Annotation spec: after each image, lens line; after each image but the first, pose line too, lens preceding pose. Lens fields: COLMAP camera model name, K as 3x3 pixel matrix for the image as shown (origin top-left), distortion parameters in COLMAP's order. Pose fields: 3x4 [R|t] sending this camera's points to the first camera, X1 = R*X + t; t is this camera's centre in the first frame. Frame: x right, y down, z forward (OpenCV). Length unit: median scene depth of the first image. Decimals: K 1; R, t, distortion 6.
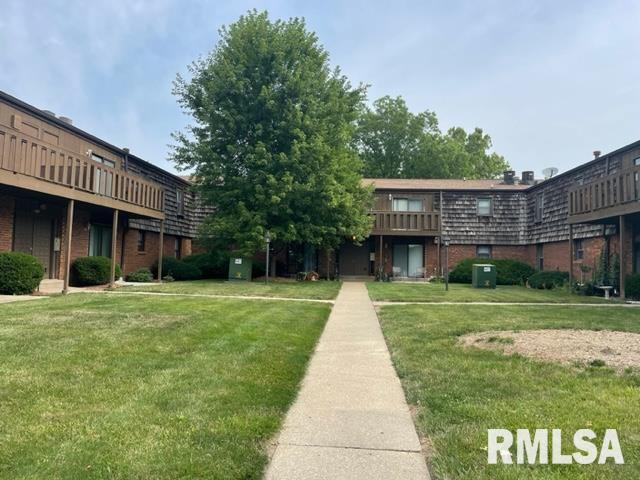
lens RADIAL K [[468.2, 0, 311.7], [0, 468.2, 238.7], [0, 0, 1]] dist [0.069599, -0.000548]
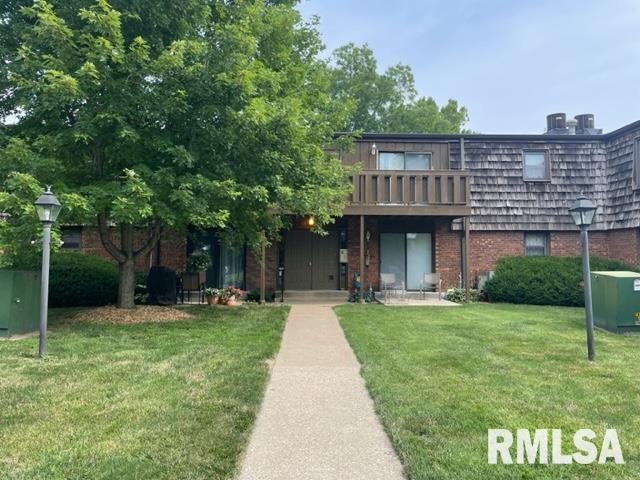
lens RADIAL K [[468.2, 0, 311.7], [0, 468.2, 238.7], [0, 0, 1]] dist [0.069599, -0.000548]
pose [[0.995325, -0.011896, 0.095847, 0.038290], [0.010865, 0.999877, 0.011274, 0.012111], [-0.095969, -0.010180, 0.995332, 0.451845]]
